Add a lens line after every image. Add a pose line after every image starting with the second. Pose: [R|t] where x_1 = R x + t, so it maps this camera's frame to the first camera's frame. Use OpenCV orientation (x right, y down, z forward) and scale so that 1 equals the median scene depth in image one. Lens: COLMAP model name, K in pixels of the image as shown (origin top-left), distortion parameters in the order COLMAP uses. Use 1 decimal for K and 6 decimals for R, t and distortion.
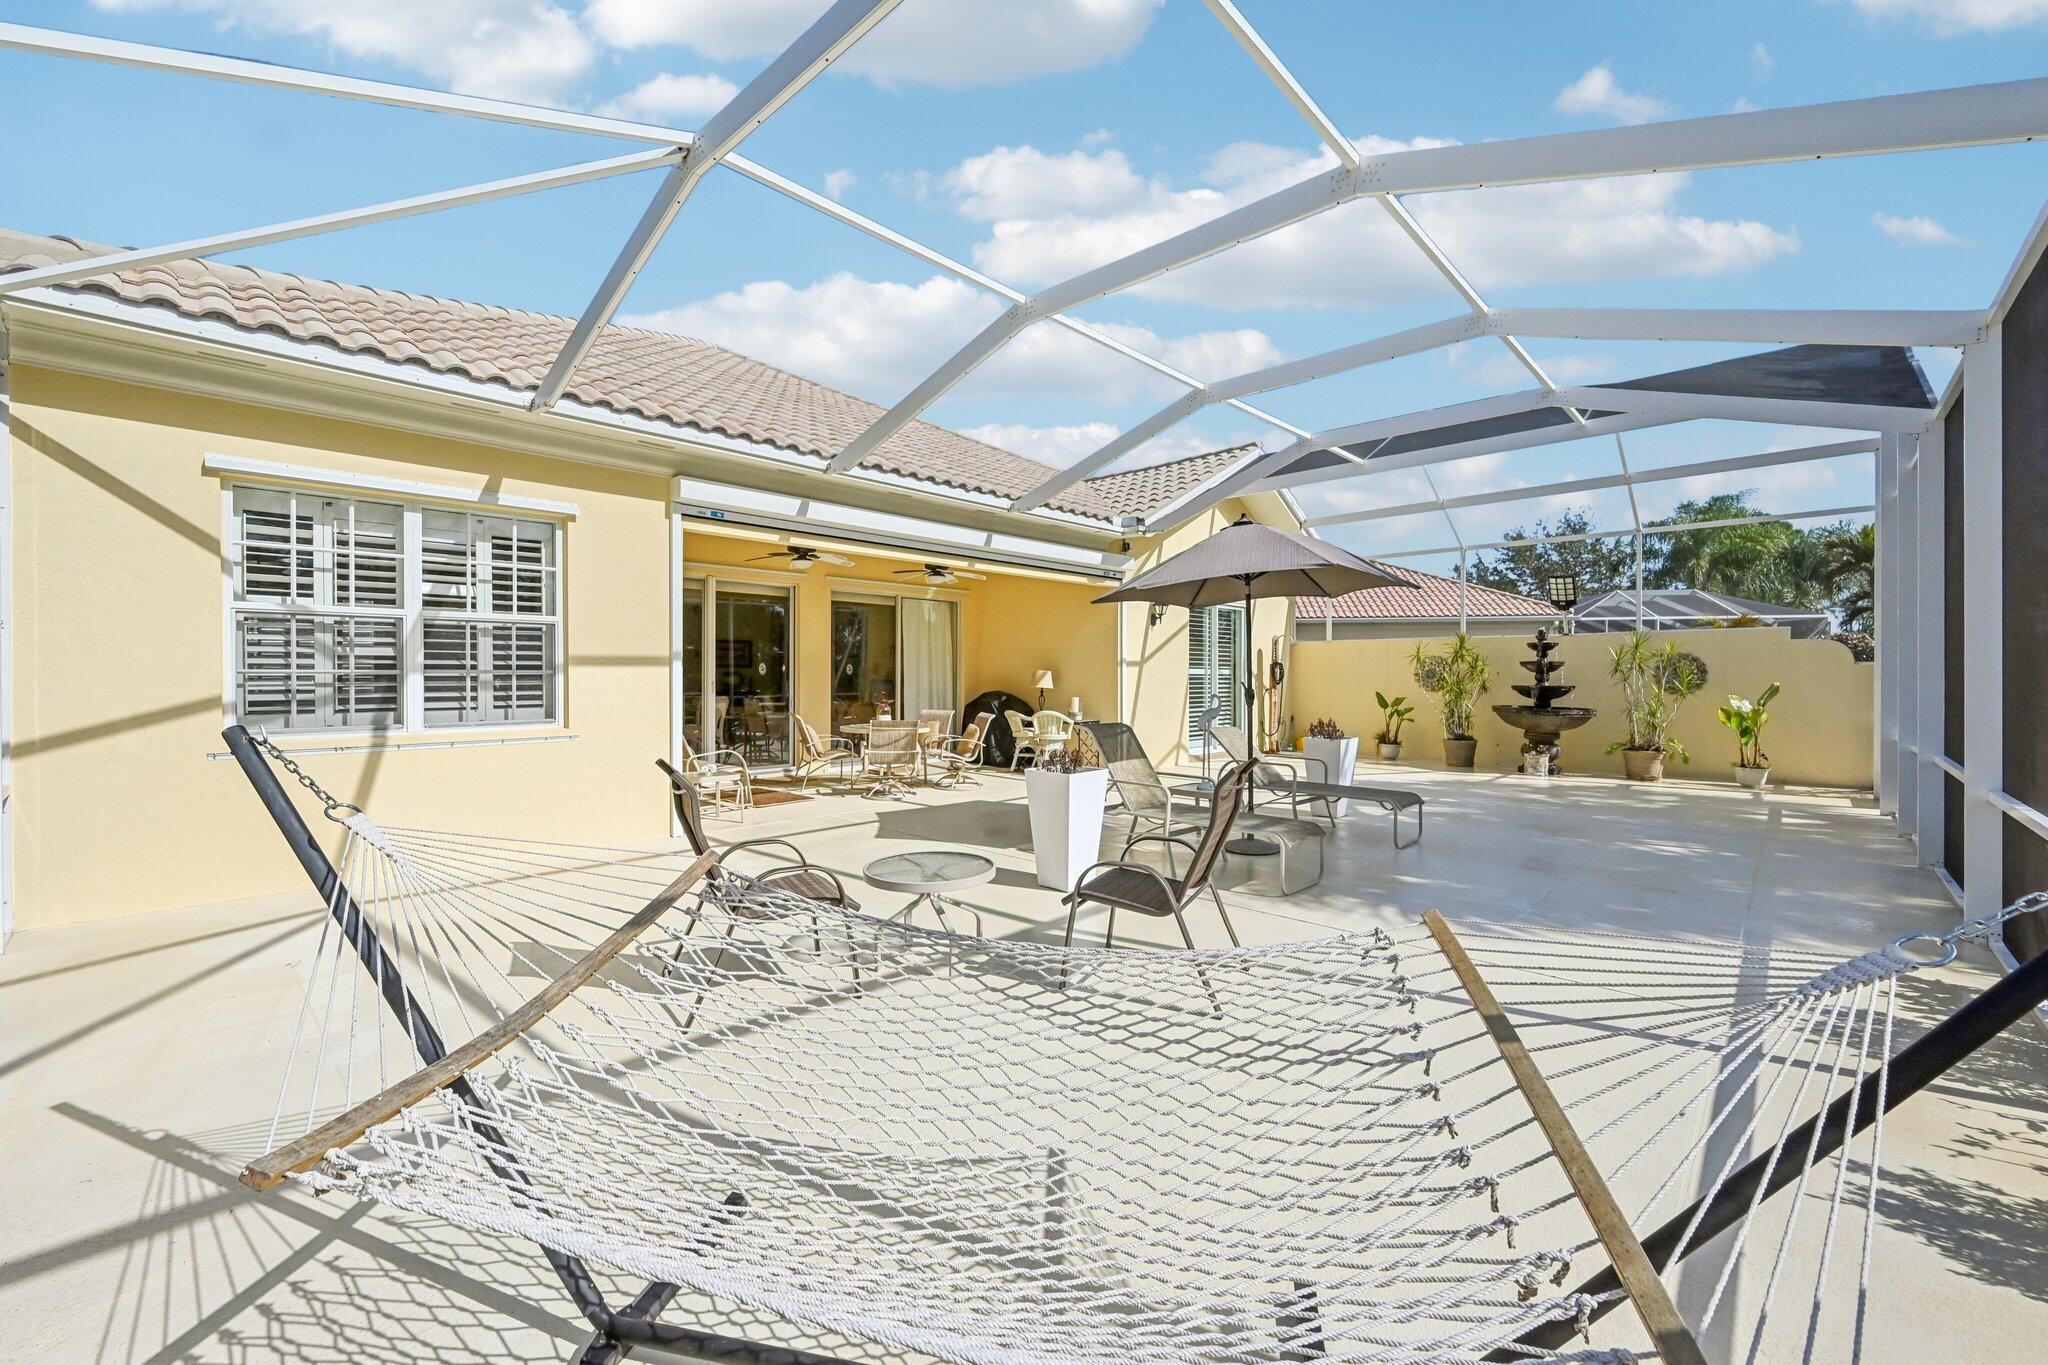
lens RADIAL K [[832.3, 0, 1025.5], [0, 832.3, 675.7], [0, 0, 1]] dist [-0.000765, -0.000102]
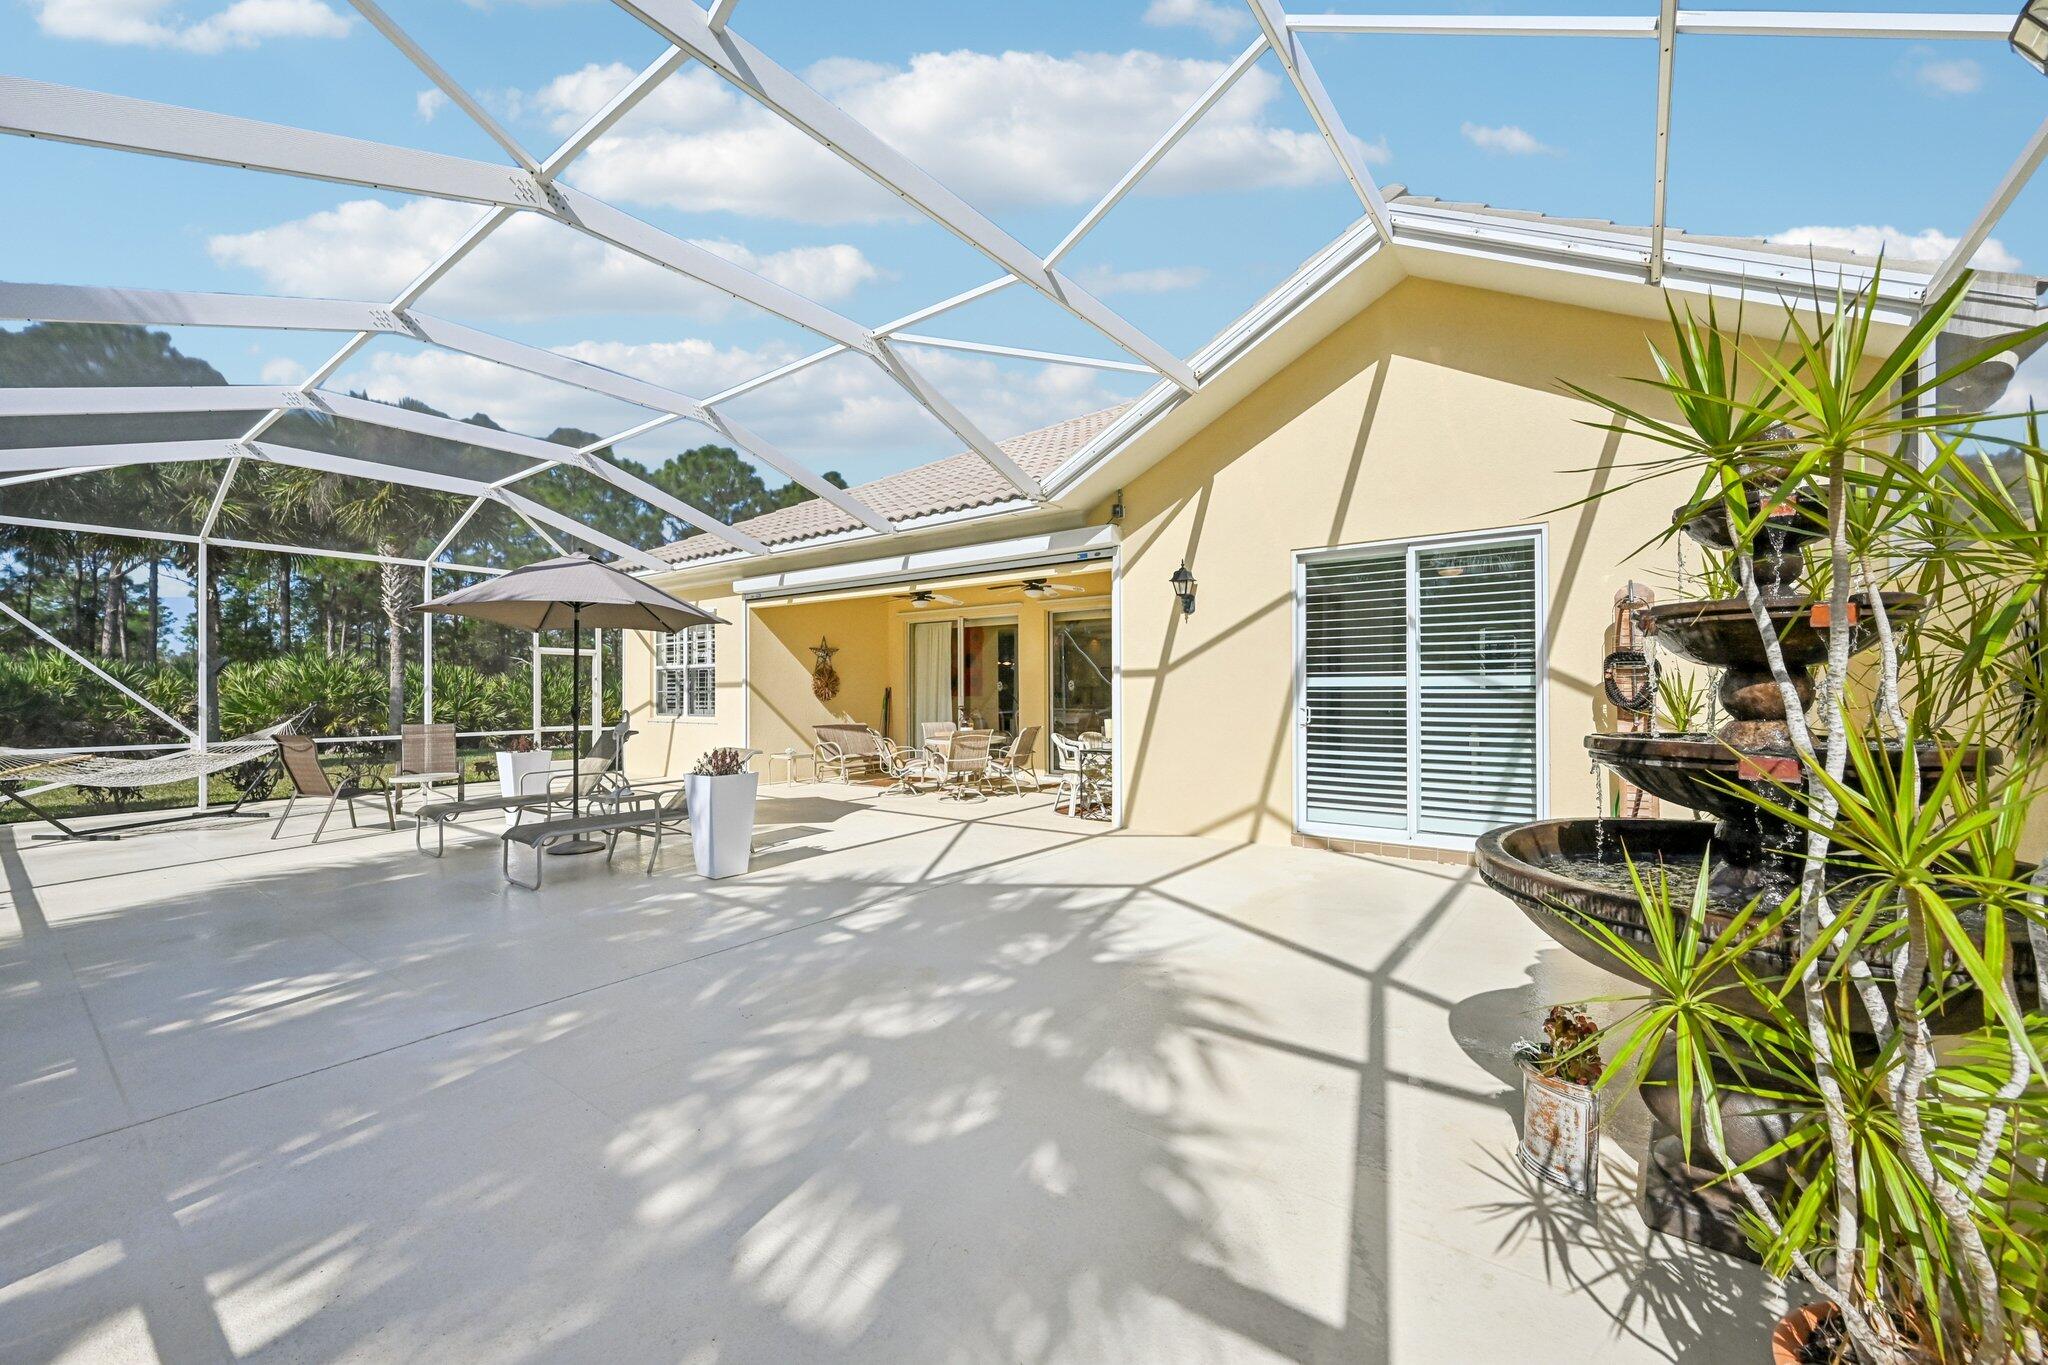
lens RADIAL K [[803.0, 0, 1029.1], [0, 803.0, 684.3], [0, 0, 1]] dist [-0.000494, -0.000039]
pose [[0.100886, -0.010509, -0.994843, 0.904235], [0.003647, 0.999941, -0.010193, 0.001673], [0.994891, -0.002600, 0.100918, 0.970169]]
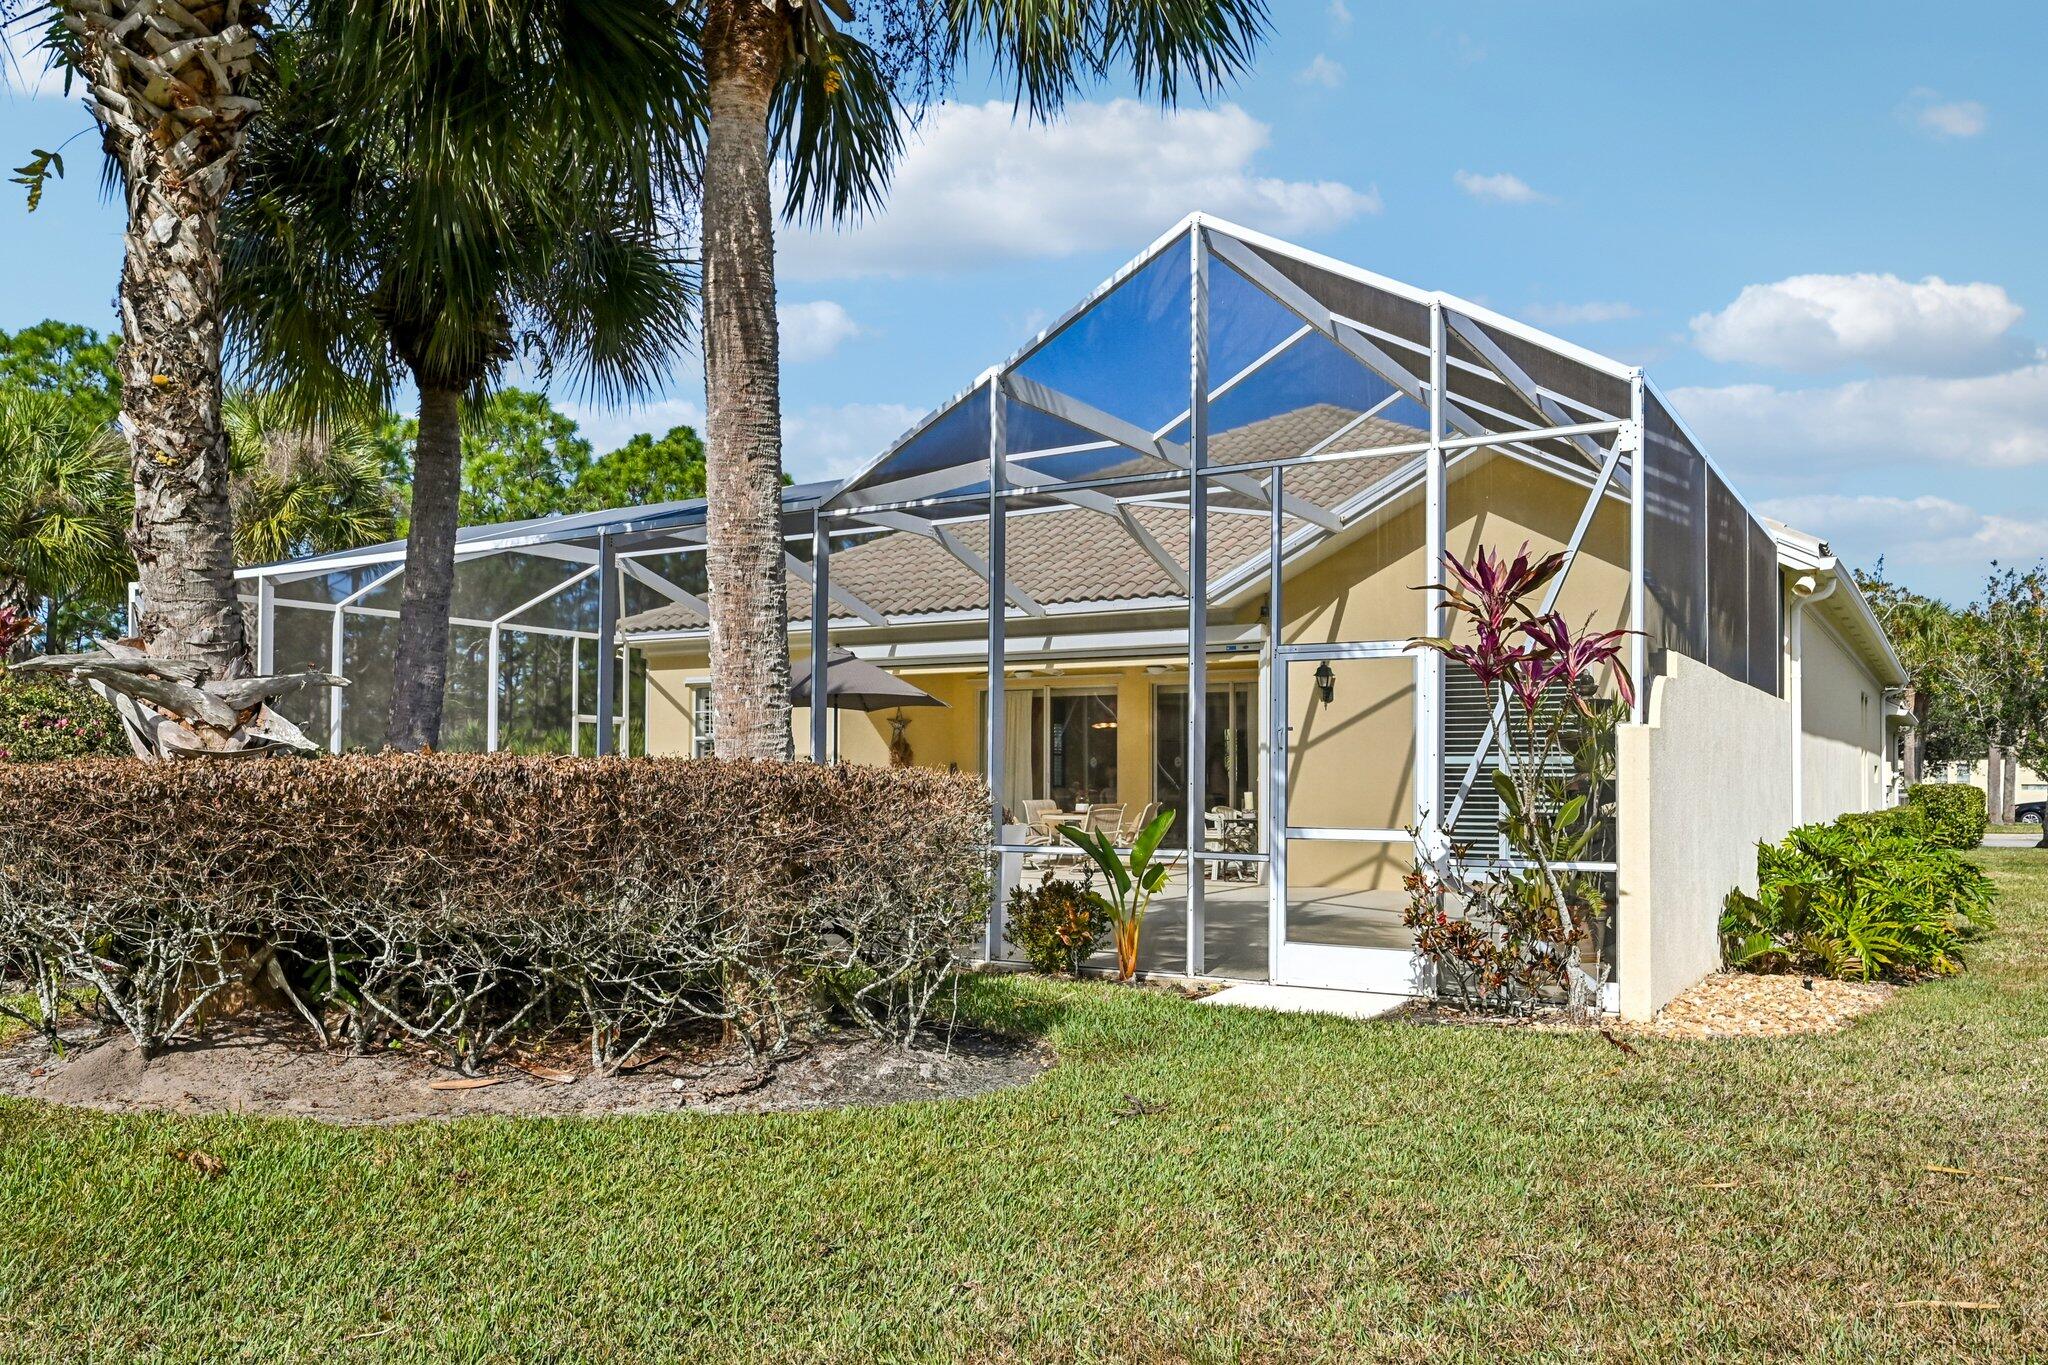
lens RADIAL K [[1511.3, 0, 1024.0], [0, 1511.3, 682.5], [0, 0, 1]] dist [0.002337, 0.000201]
pose [[0.196457, -0.059578, -0.978701, 1.761680], [-0.000472, 0.998146, -0.060857, 0.010447], [0.980512, 0.012418, 0.196065, 0.530208]]
